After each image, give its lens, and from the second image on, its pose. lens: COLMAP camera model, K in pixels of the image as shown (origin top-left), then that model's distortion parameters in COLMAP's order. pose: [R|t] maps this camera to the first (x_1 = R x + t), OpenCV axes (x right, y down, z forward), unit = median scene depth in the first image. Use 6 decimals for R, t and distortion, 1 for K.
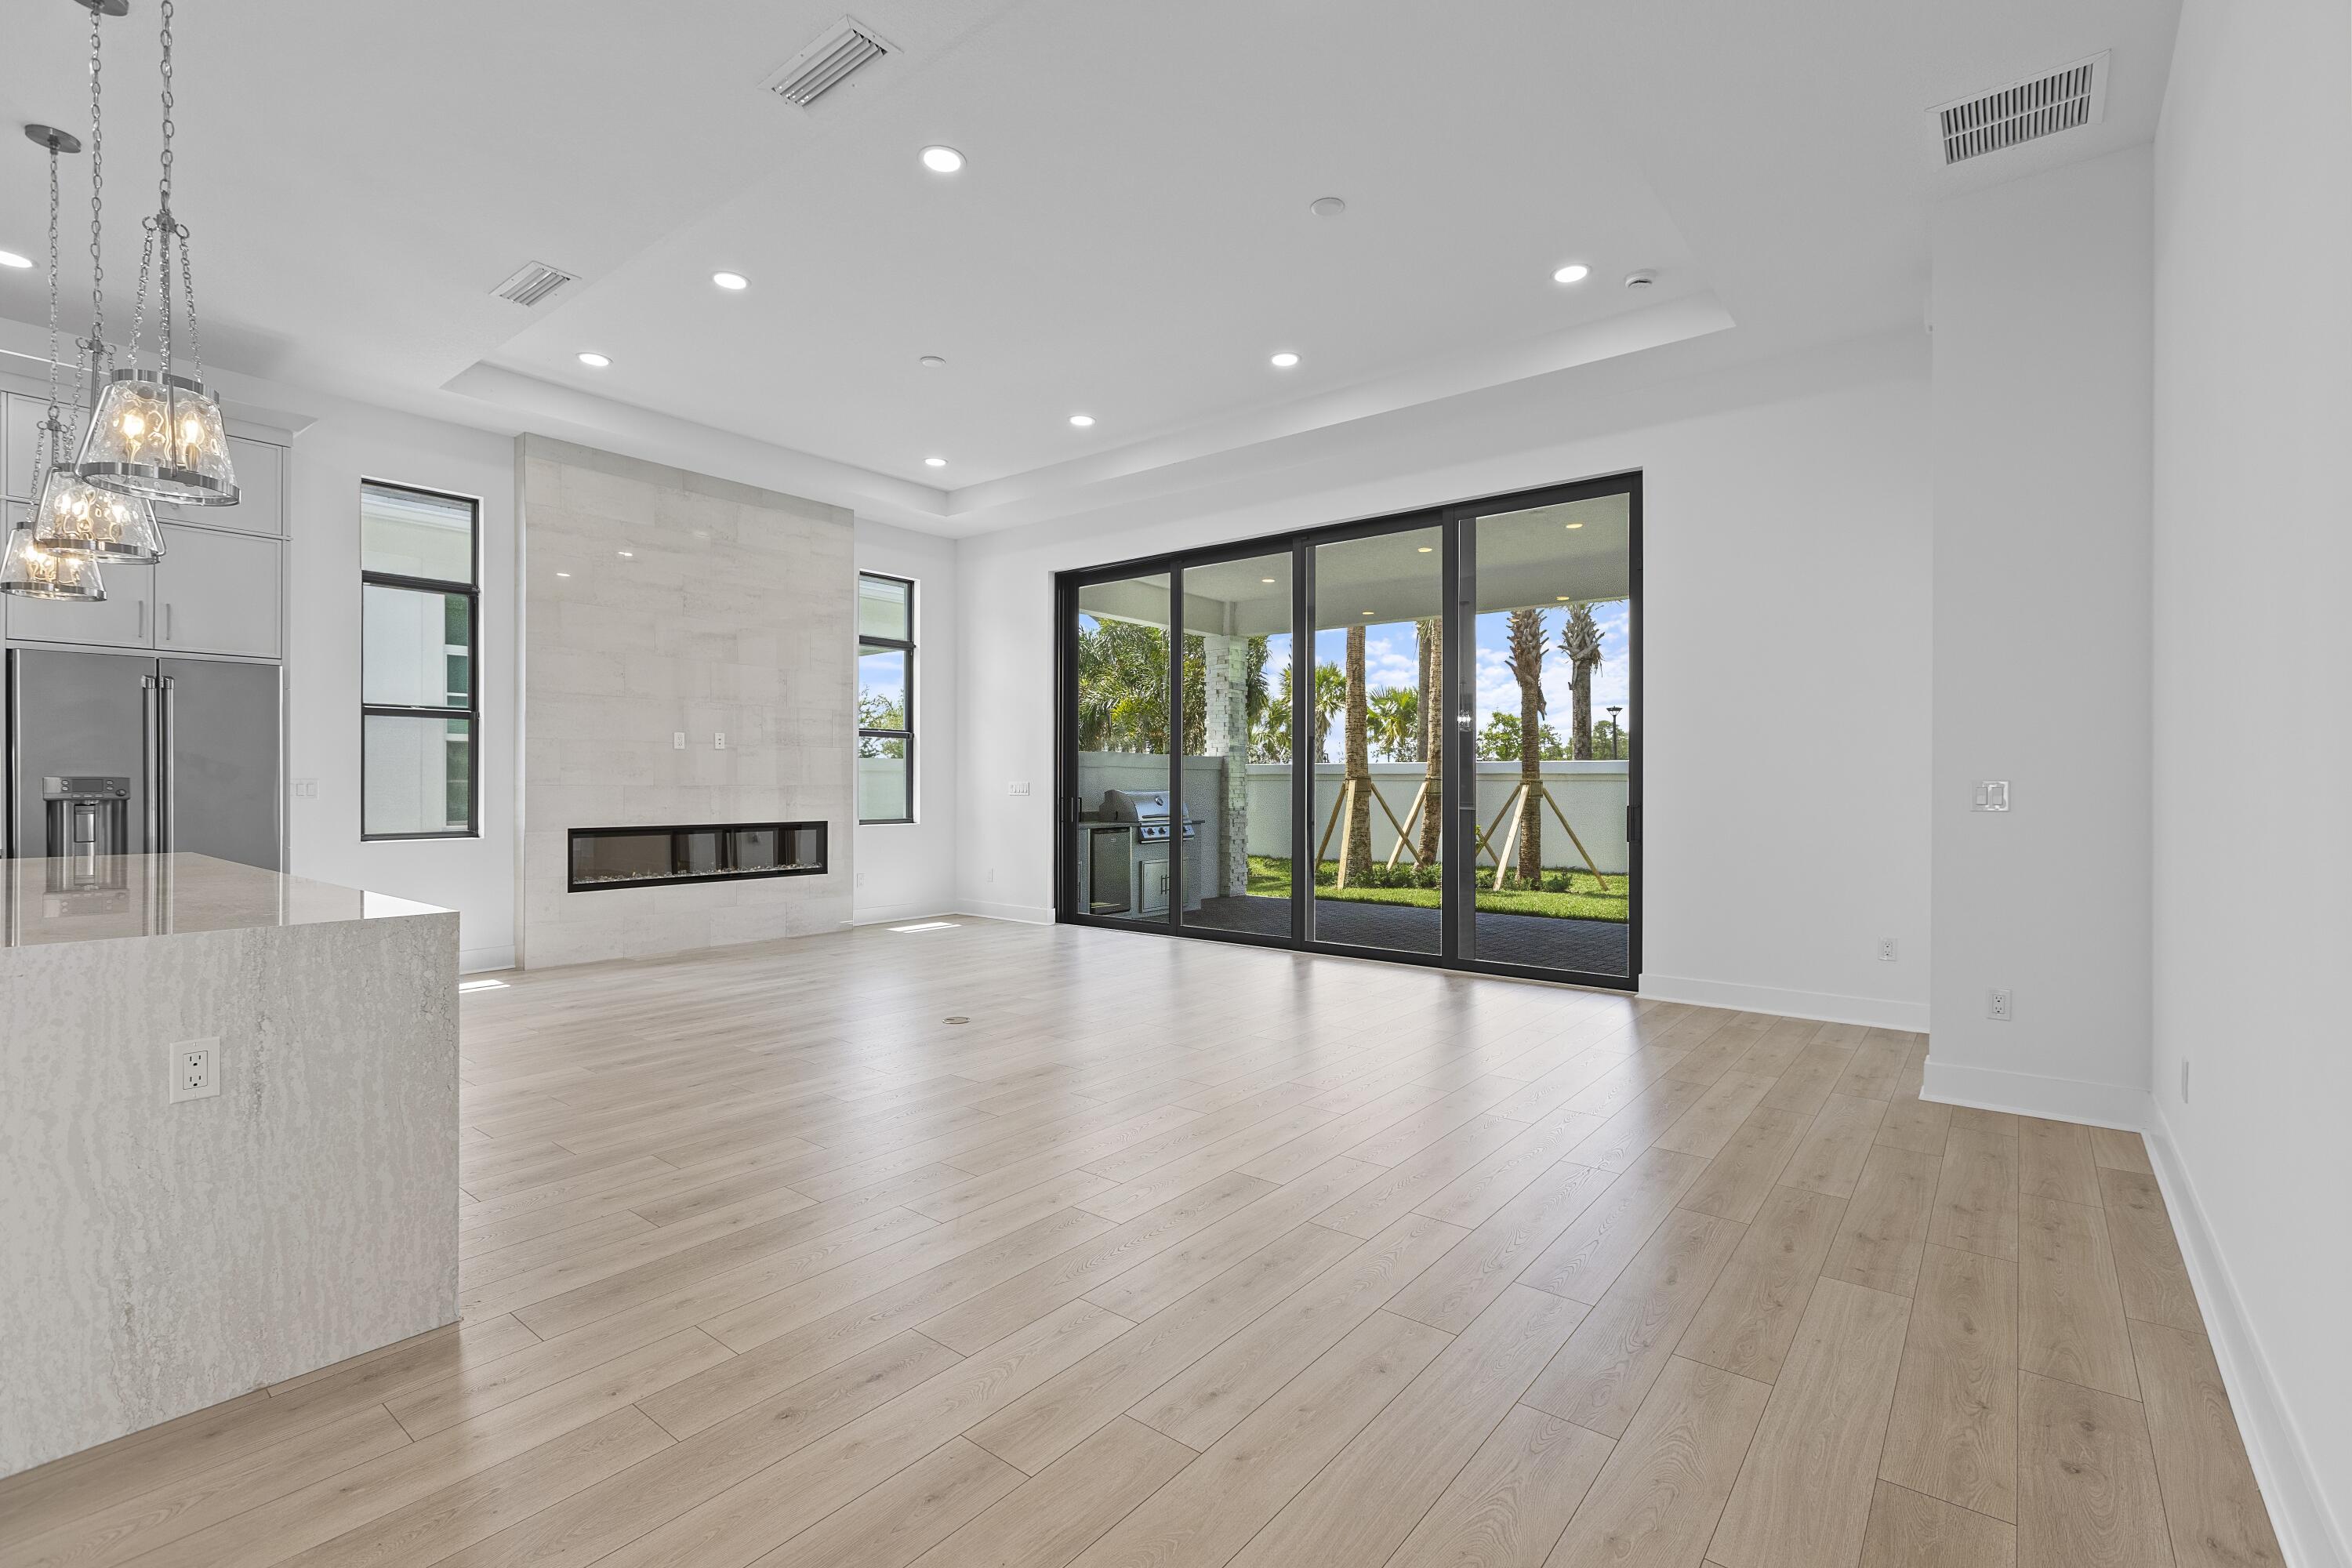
lens RADIAL K [[1053.9, 0, 1180.4], [0, 1053.9, 788.0], [0, 0, 1]] dist [0.002604, -0.000678]
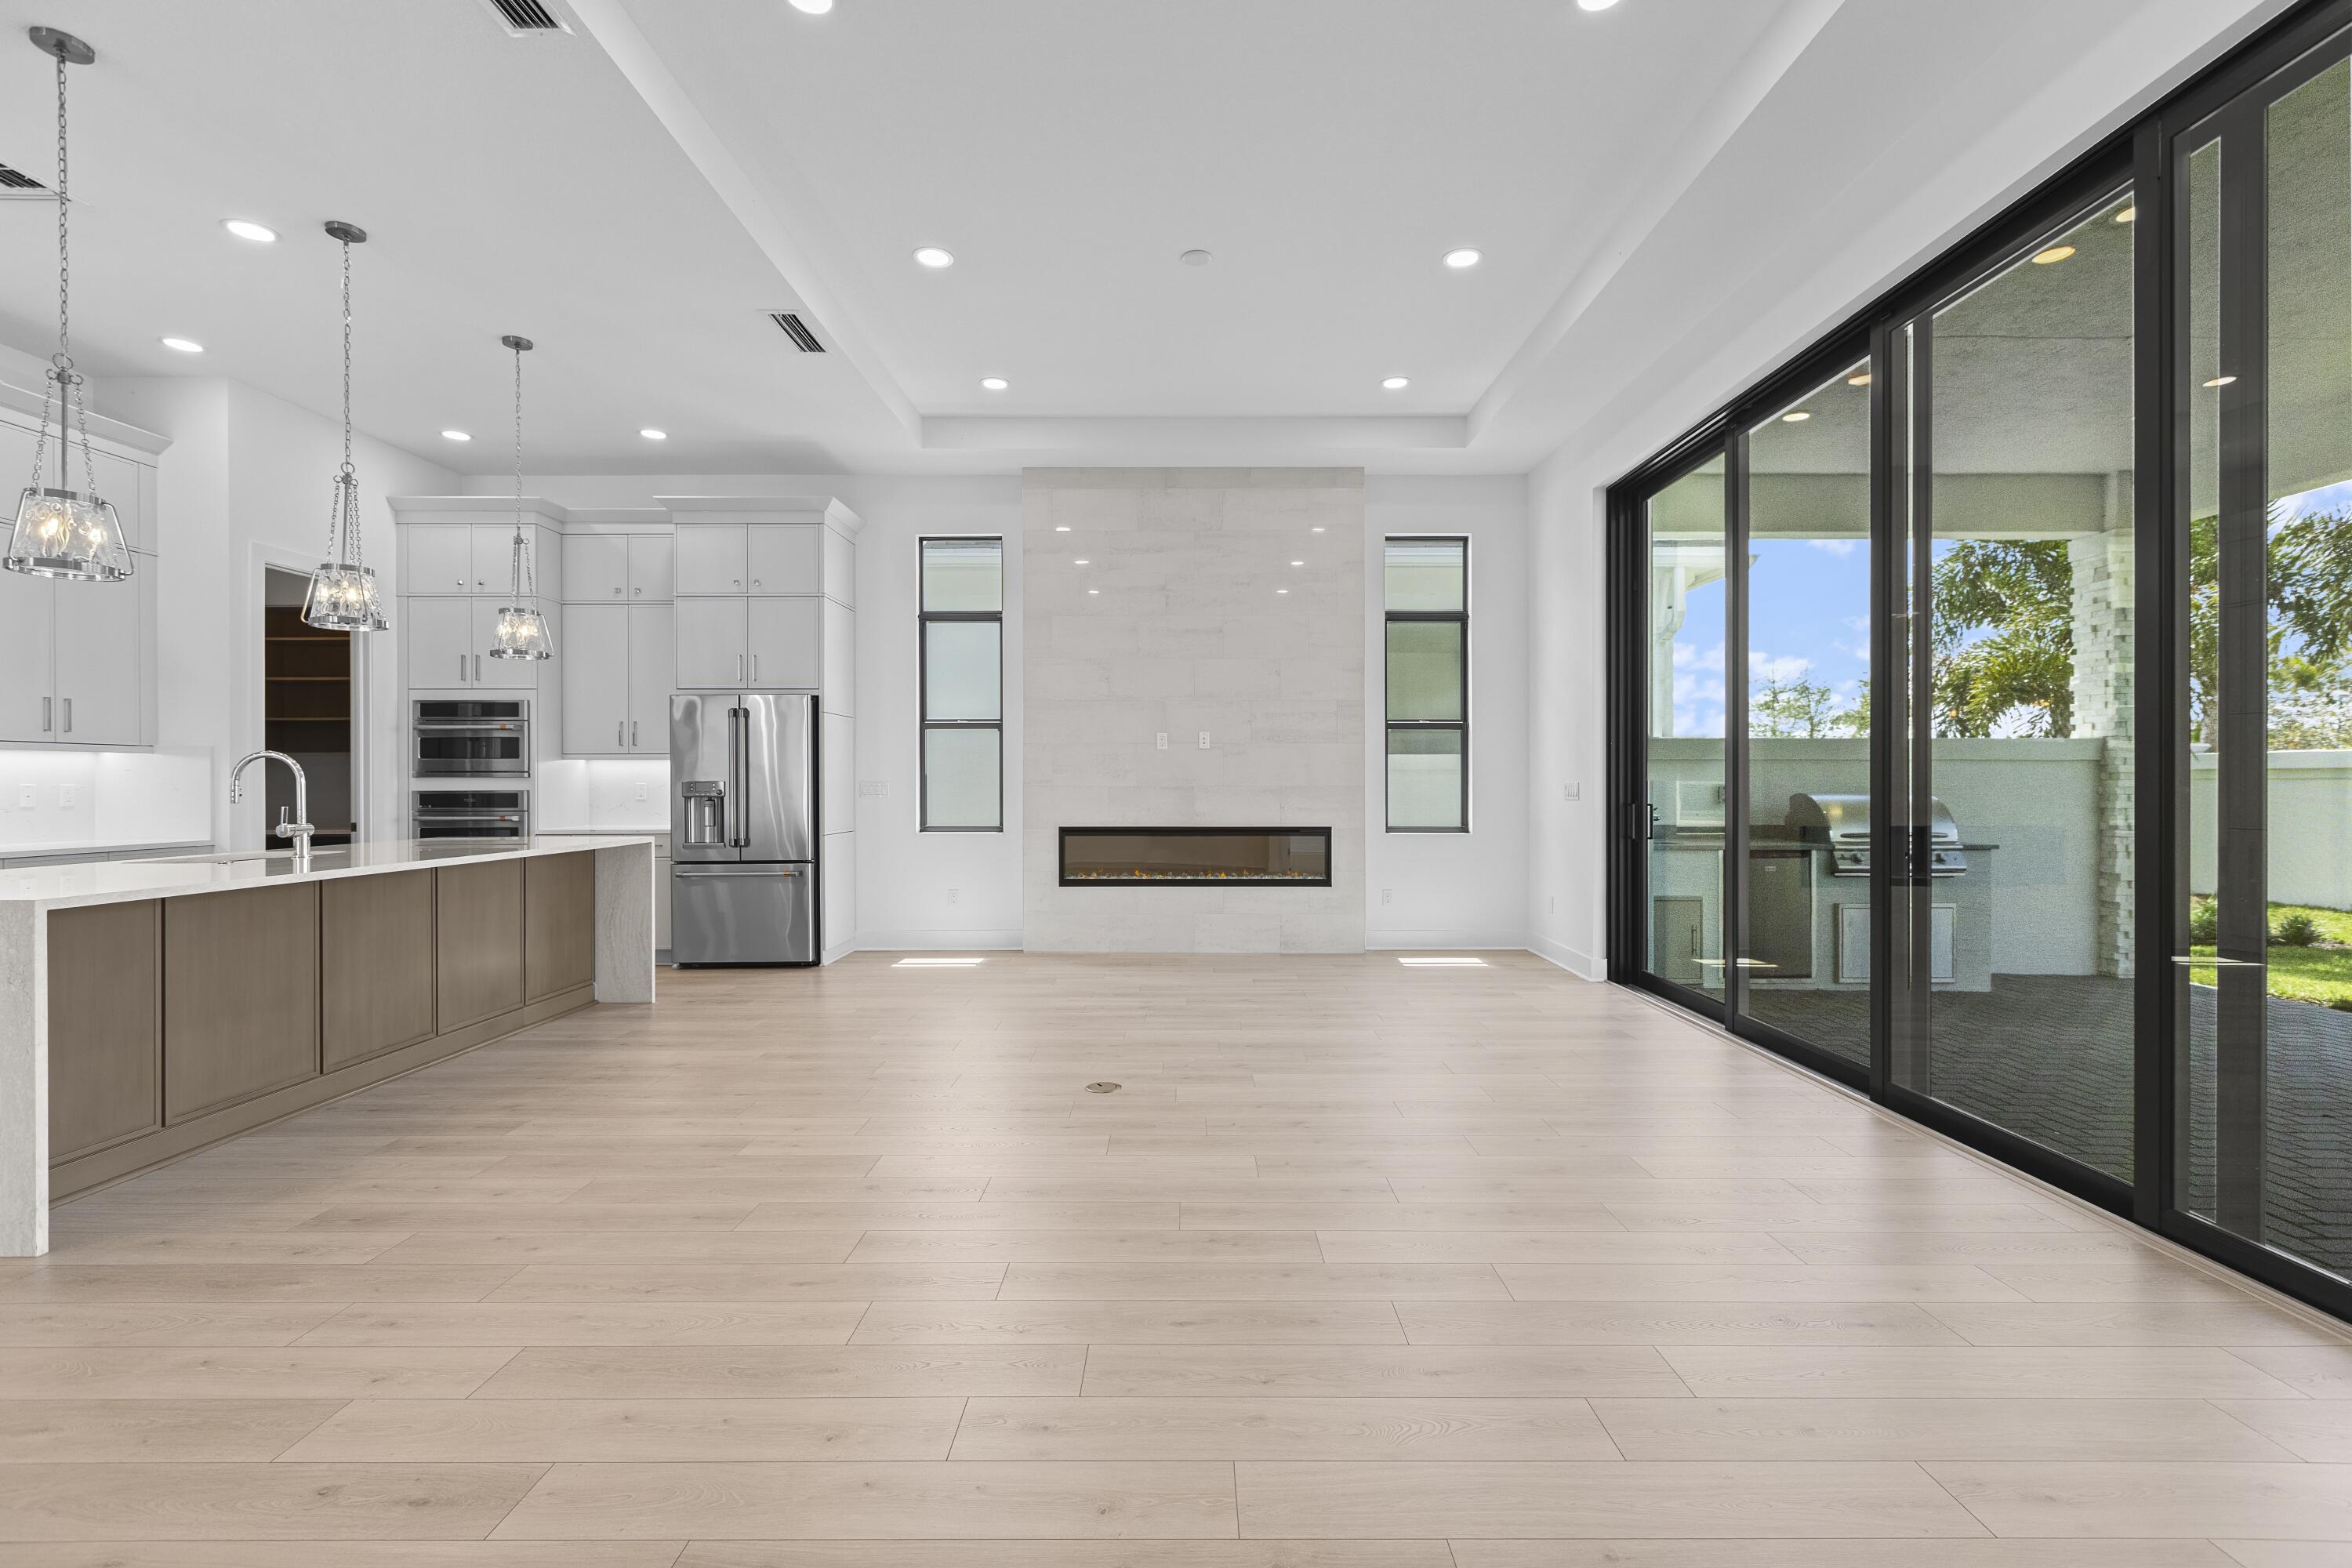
lens RADIAL K [[1053.9, 0, 1178.0], [0, 1053.9, 785.7], [0, 0, 1]] dist [0.002604, -0.000678]
pose [[0.621849, -0.000009, -0.783137, 0.290944], [-0.001884, 0.999997, -0.001508, -0.002075], [0.783135, 0.002413, 0.621848, 0.371670]]
